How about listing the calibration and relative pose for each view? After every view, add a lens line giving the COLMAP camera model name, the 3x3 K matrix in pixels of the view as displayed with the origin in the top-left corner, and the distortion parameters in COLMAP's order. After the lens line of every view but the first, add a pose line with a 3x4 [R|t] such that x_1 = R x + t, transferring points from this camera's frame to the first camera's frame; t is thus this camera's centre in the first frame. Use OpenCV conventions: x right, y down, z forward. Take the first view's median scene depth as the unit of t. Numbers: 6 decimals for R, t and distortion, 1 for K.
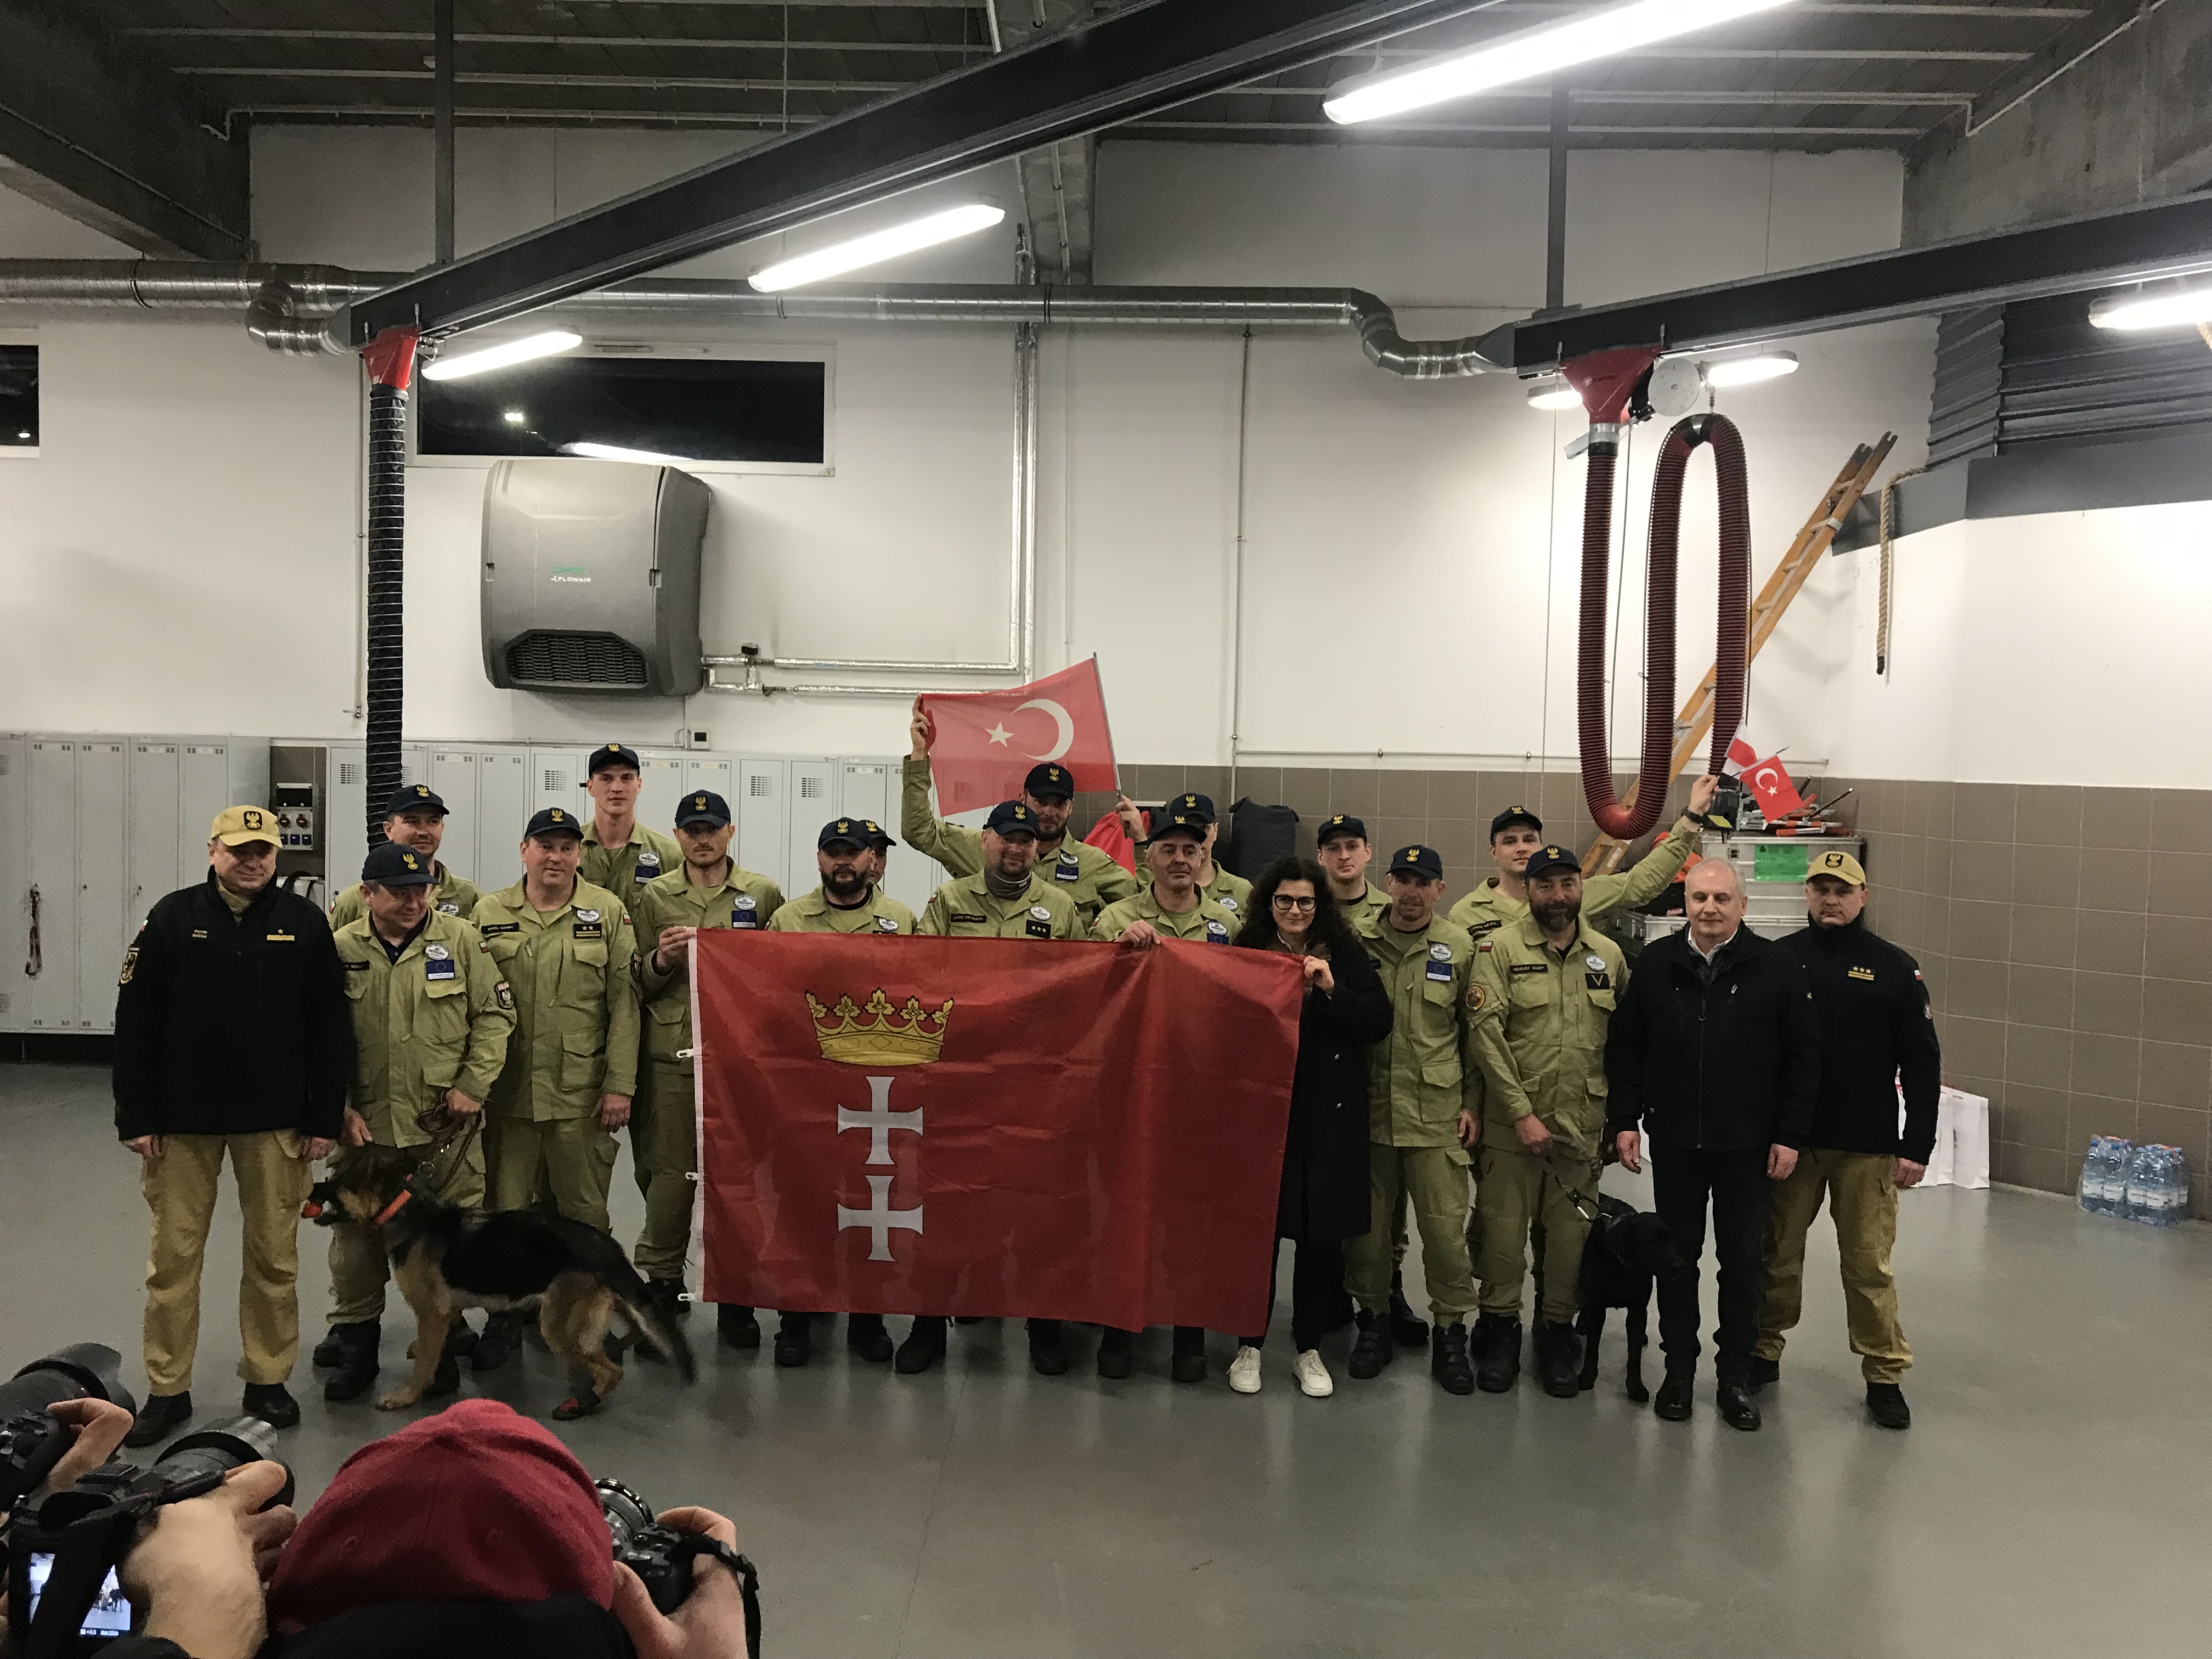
lens RADIAL K [[1820.5, 0, 1088.5], [0, 1820.5, 824.4], [0, 0, 1]] dist [0.007842, 0.008430]
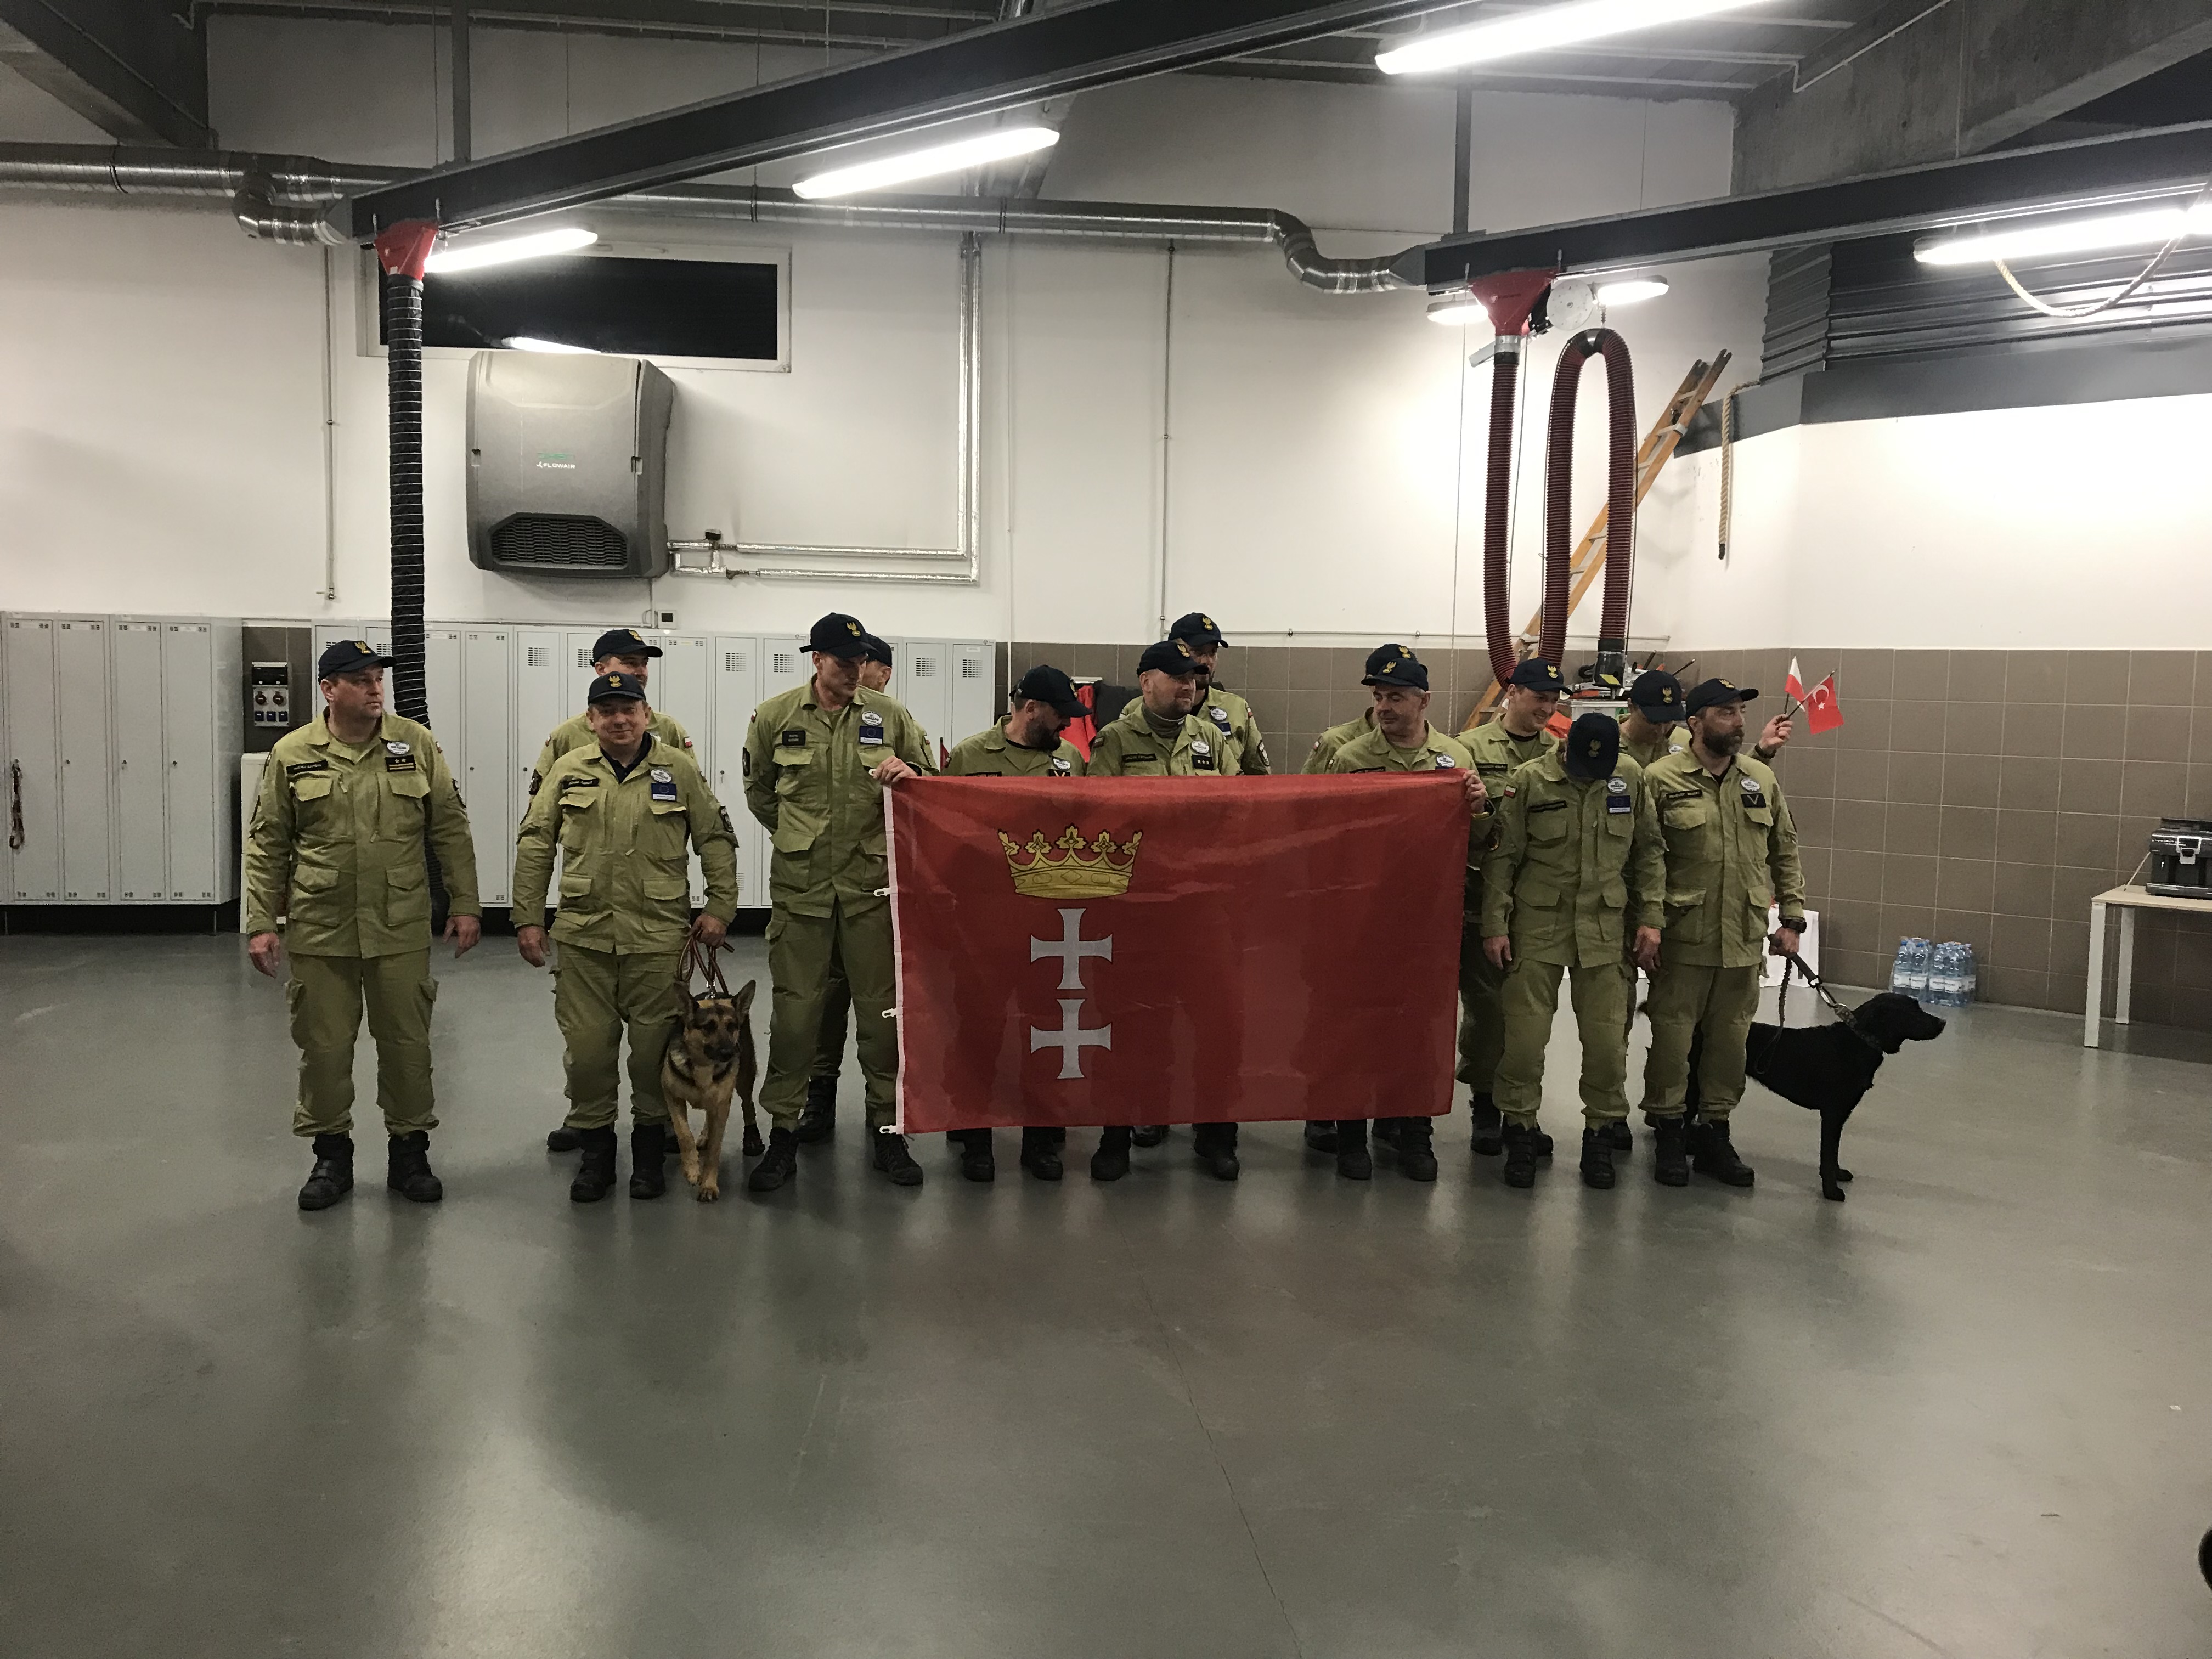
lens RADIAL K [[1820.5, 0, 1088.5], [0, 1820.5, 824.4], [0, 0, 1]] dist [0.007842, 0.008430]
pose [[0.990683, -0.015902, 0.135253, -0.126511], [0.010019, 0.998979, 0.044061, 0.031424], [-0.135816, -0.042296, 0.989831, -0.104408]]
